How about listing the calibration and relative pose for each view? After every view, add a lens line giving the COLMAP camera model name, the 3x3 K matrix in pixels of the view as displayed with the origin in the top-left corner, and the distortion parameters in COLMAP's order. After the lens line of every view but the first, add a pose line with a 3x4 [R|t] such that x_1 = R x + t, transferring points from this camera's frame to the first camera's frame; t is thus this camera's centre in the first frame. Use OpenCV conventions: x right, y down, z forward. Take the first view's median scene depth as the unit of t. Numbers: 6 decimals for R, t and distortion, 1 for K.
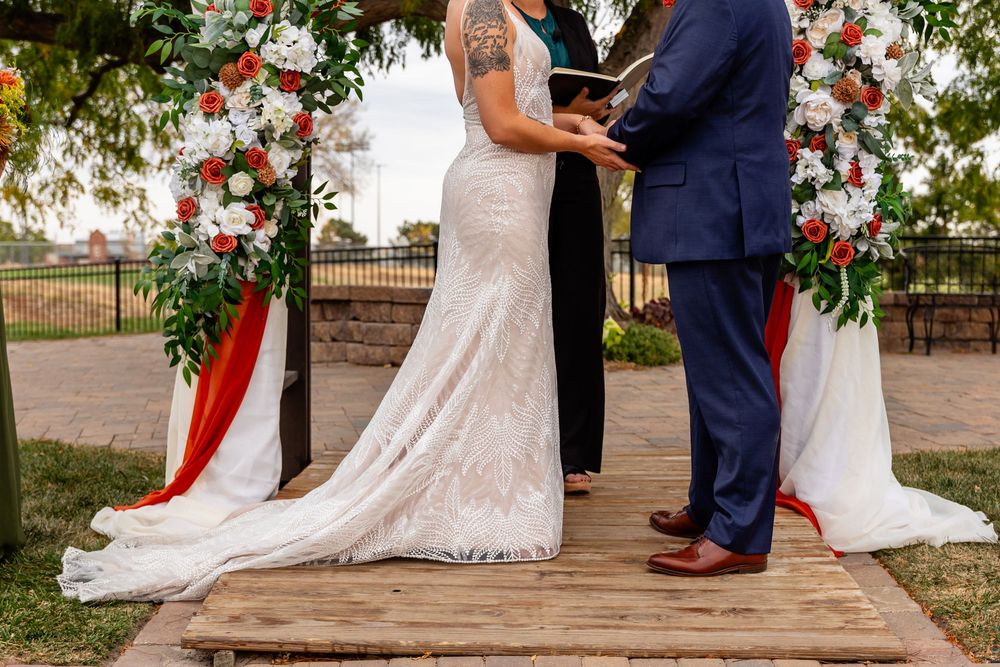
lens RADIAL K [[1481.5, 0, 527.3], [0, 1481.5, 360.1], [0, 0, 1]] dist [-0.024664, 0.000000]
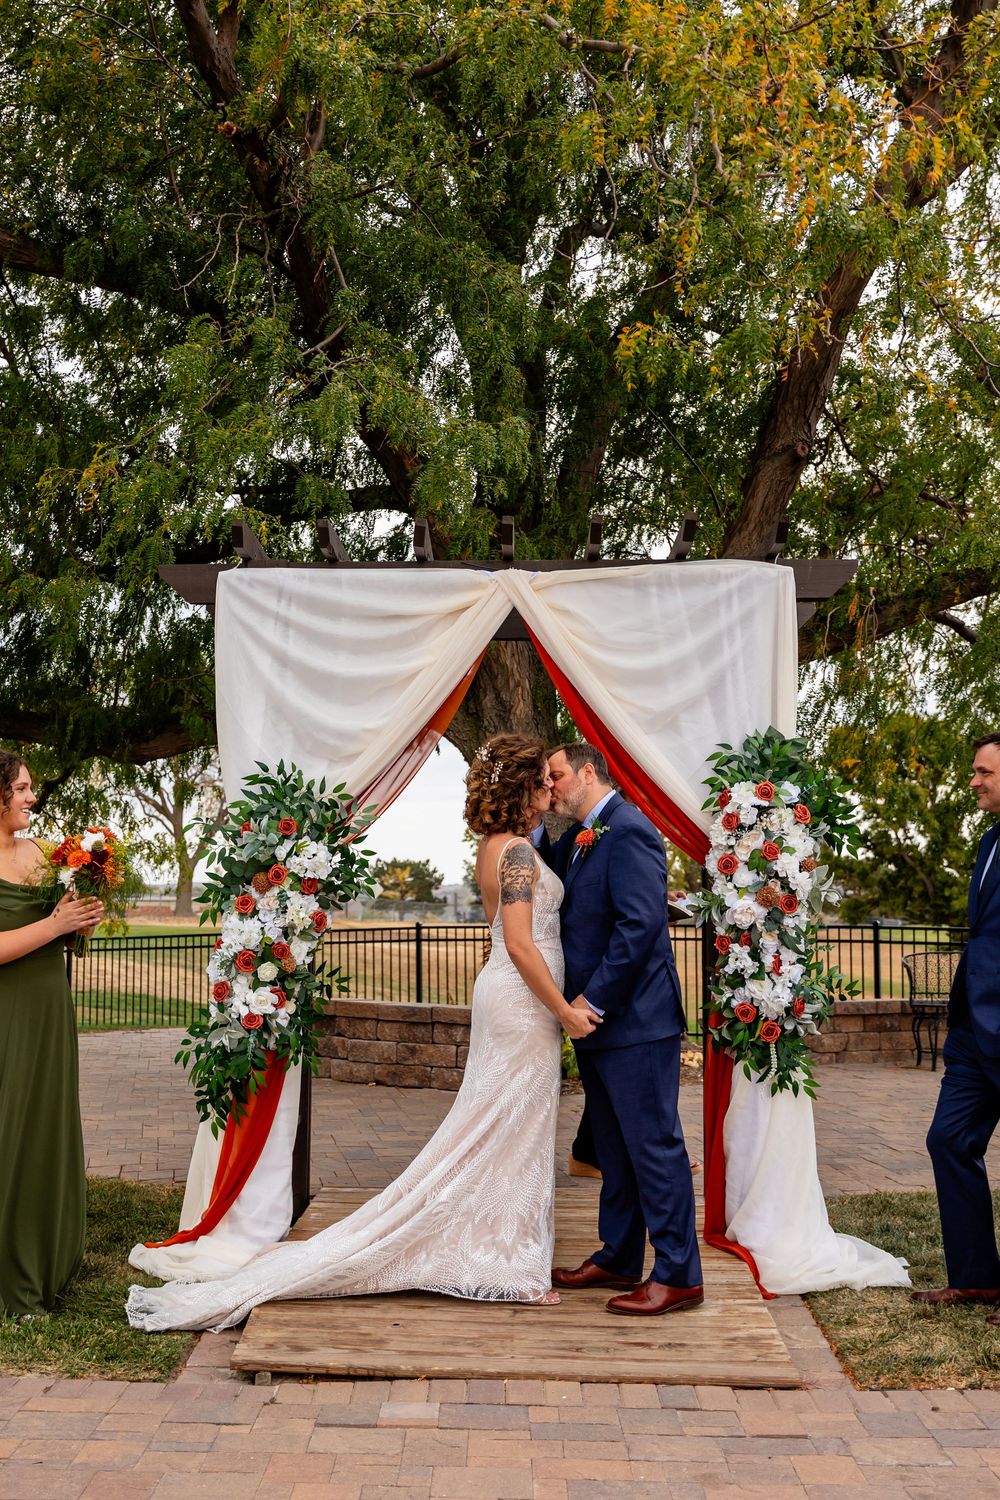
lens RADIAL K [[1719.2, 0, 441.7], [0, 1719.2, 726.8], [0, 0, 1]] dist [-0.011205, 0.000000]
pose [[0.998952, -0.002100, -0.045712, 0.013746], [-0.006001, 0.984310, -0.176346, -0.069291], [0.045365, 0.176436, 0.983266, -0.415162]]
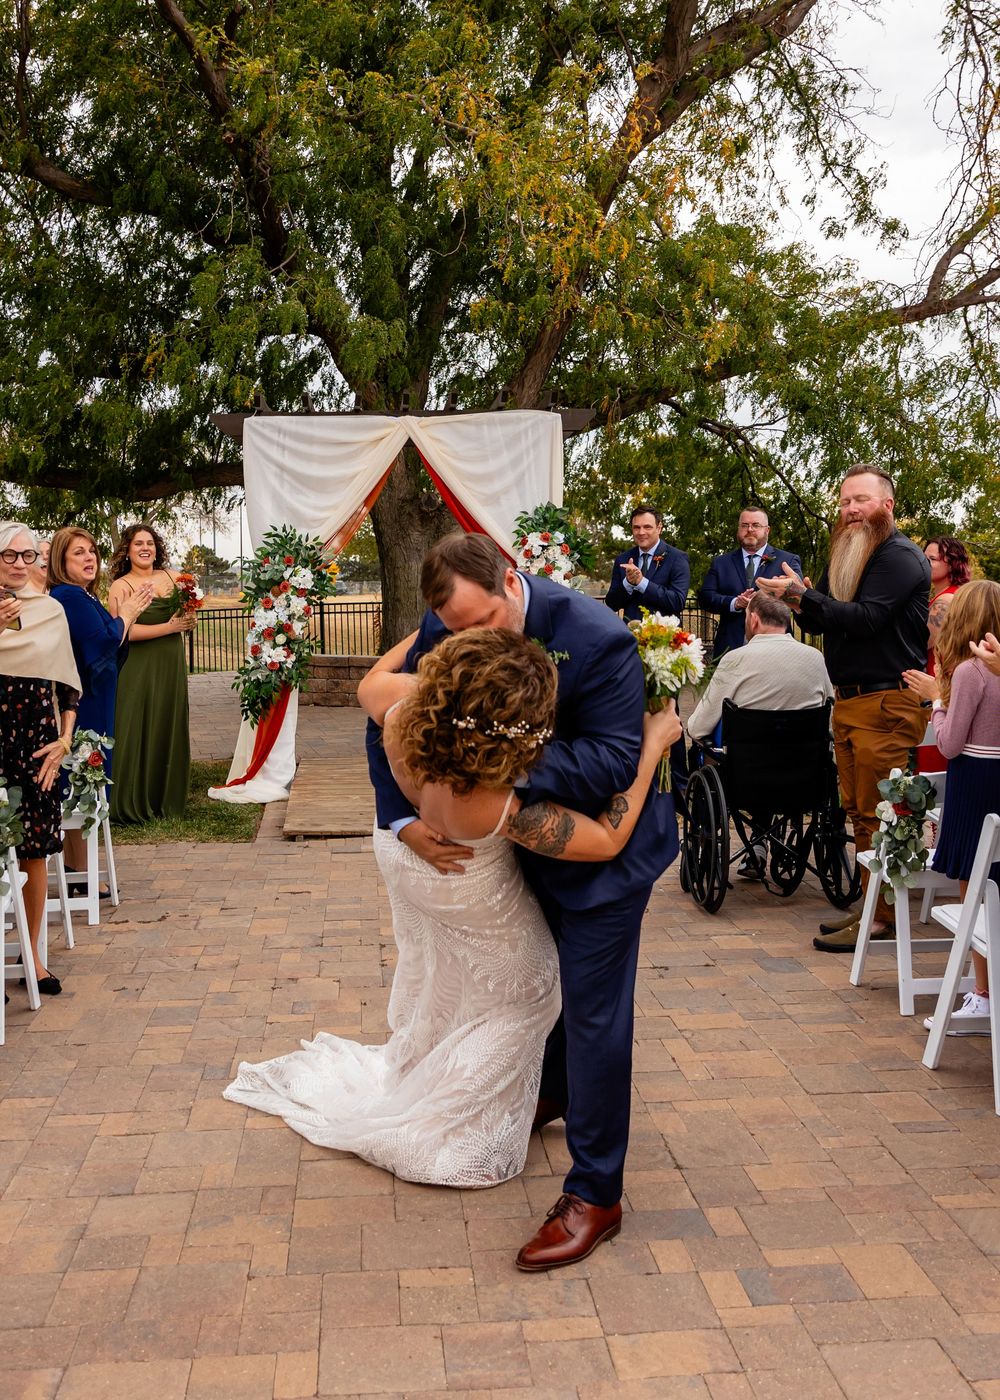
lens RADIAL K [[1290.1, 0, 455.1], [0, 1290.1, 594.9], [0, 0, 1]] dist [-0.023358, -0.012489]
pose [[0.998113, -0.019514, 0.058218, -0.042221], [0.023160, 0.997769, -0.062617, -0.057487], [-0.056866, 0.063847, 0.996338, -0.973110]]
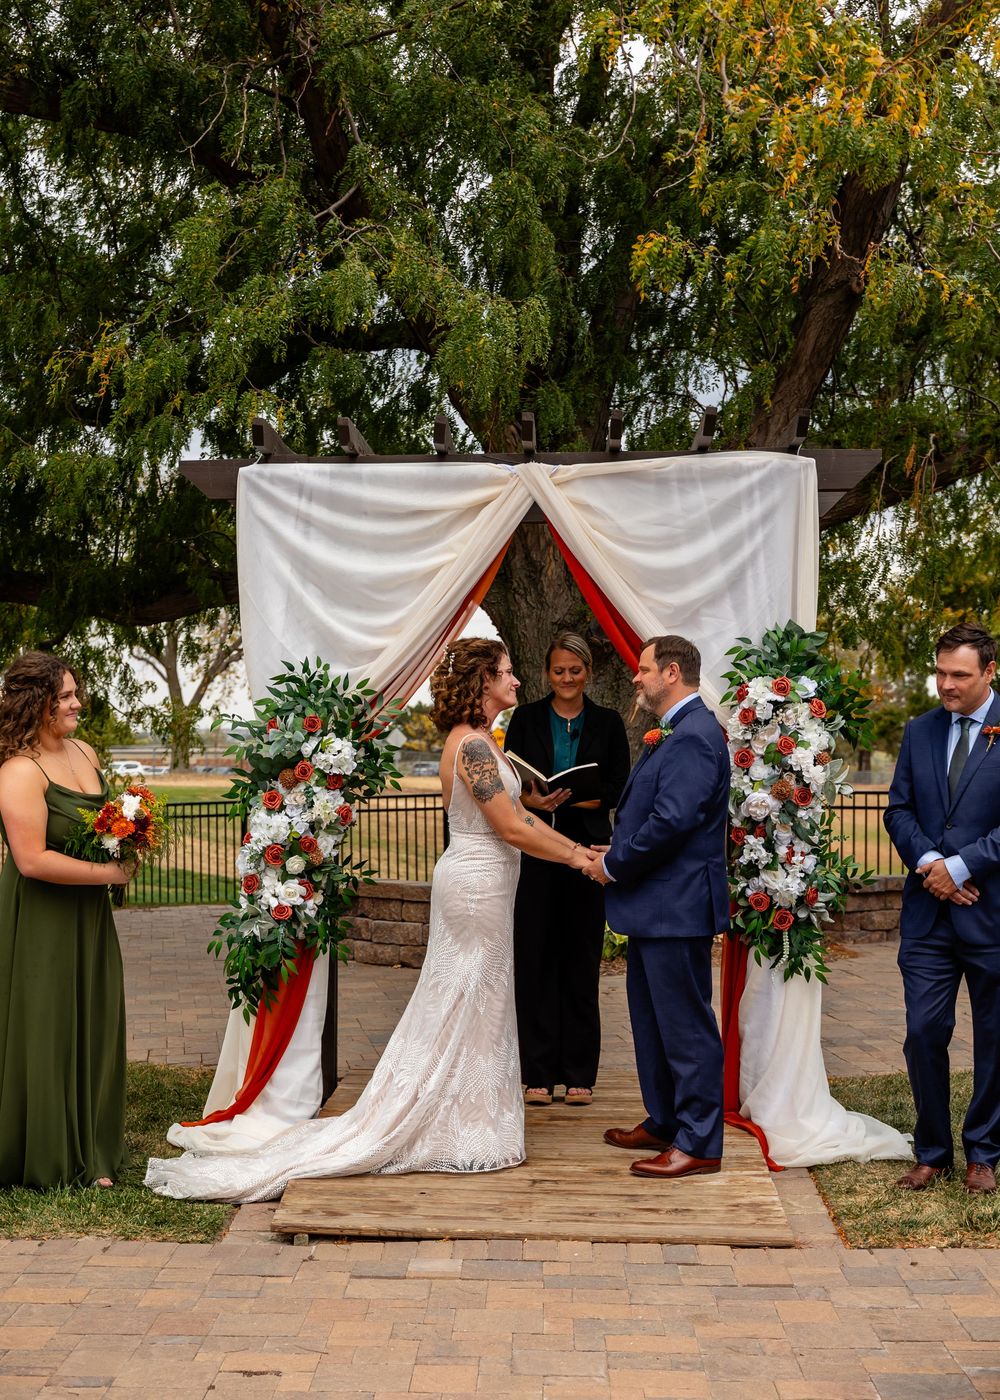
lens RADIAL K [[1965.6, 0, 441.5], [0, 1965.6, 791.4], [0, 0, 1]] dist [0.005829, 0.000000]
pose [[0.998048, -0.003009, -0.062385, 0.033274], [-0.000582, 0.998348, -0.057455, -0.085871], [0.062454, 0.057380, 0.996397, -0.651533]]
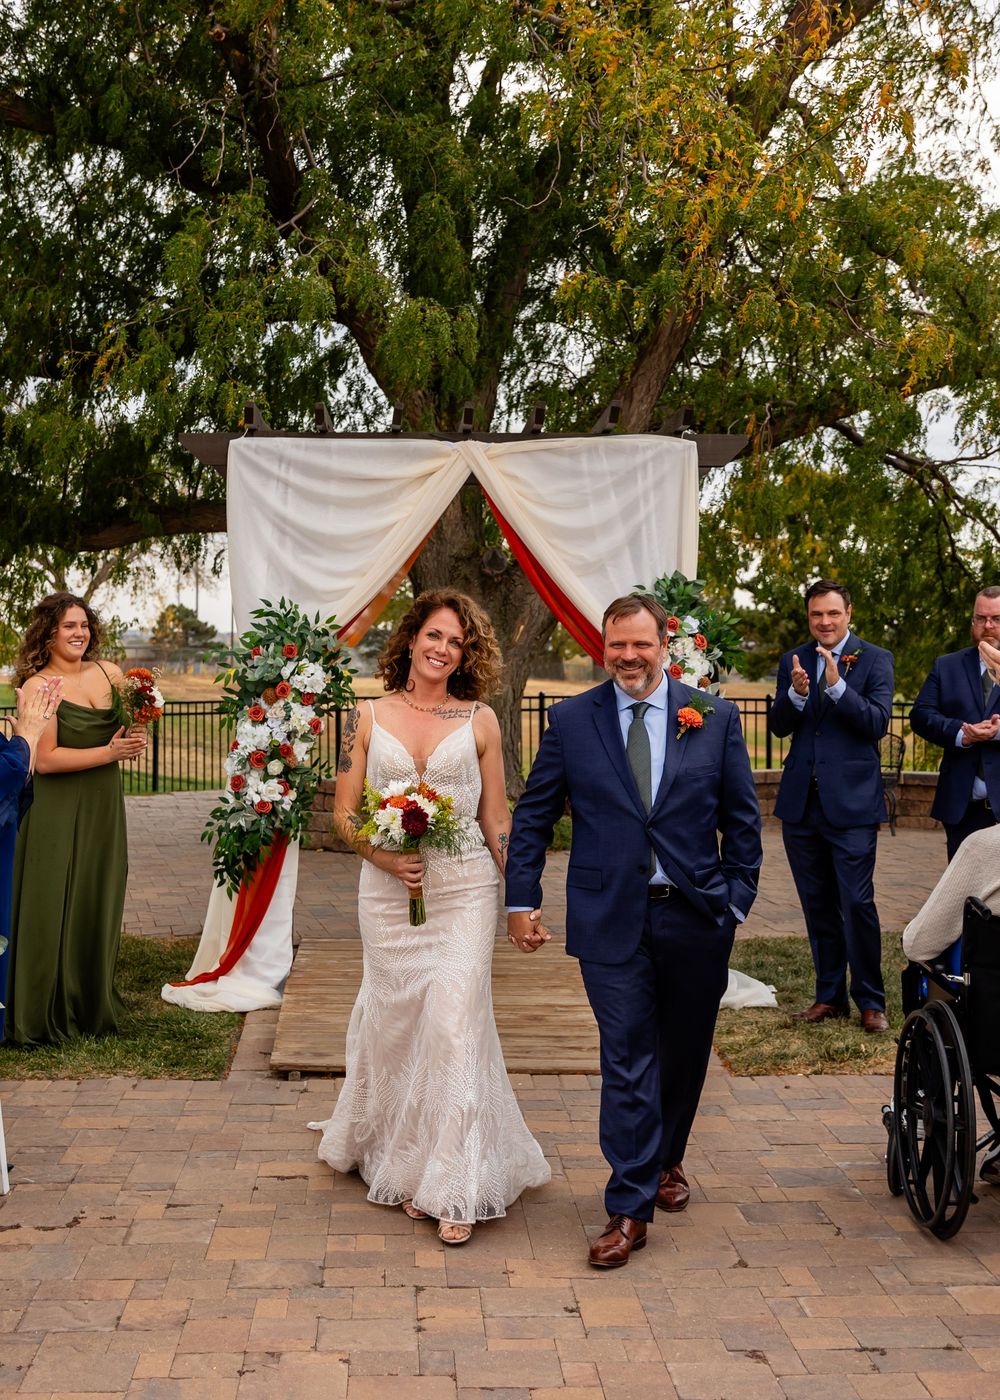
lens RADIAL K [[1764.3, 0, 466.3], [0, 1764.3, 607.4], [0, 0, 1]] dist [-0.003320, 0.000000]
pose [[0.999633, 0.002918, 0.026932, -0.047419], [-0.000091, 0.994538, -0.104374, -0.093759], [-0.027089, 0.104334, 0.994173, -0.820439]]
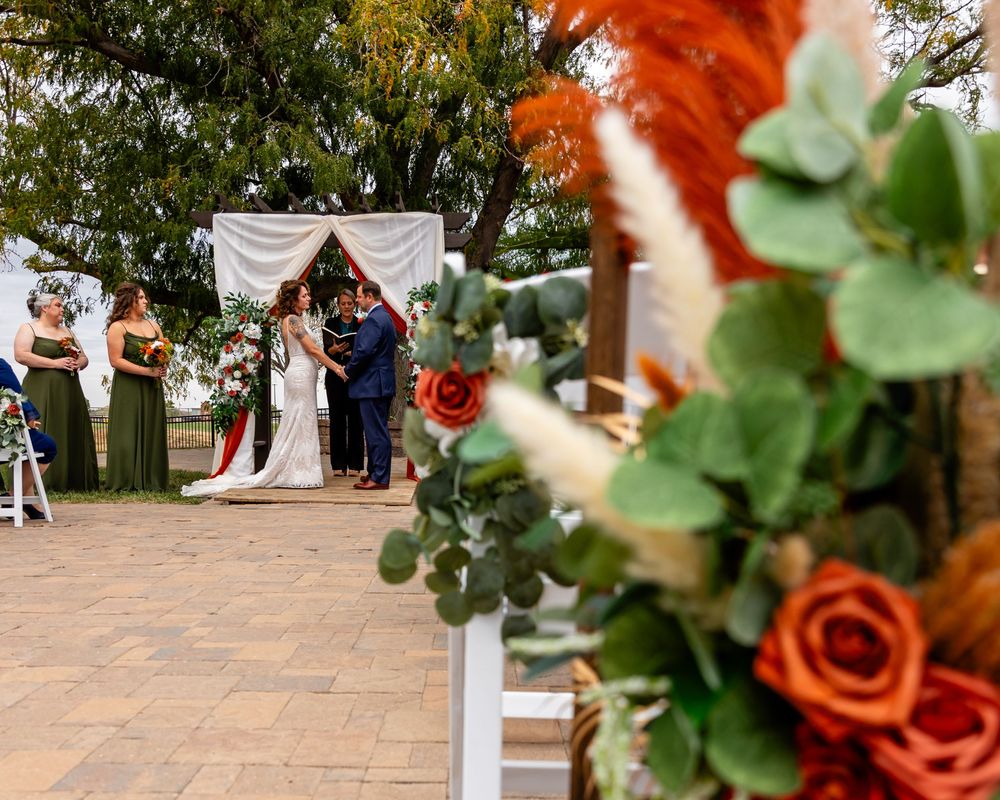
lens RADIAL K [[894.0, 0, 461.2], [0, 894.0, 517.6], [0, 0, 1]] dist [-0.001715, 0.009323]
pose [[0.999979, 0.005645, -0.003169, 0.296284], [-0.005513, 0.999178, 0.040152, 0.109004], [0.003393, -0.040134, 0.999189, -0.934092]]
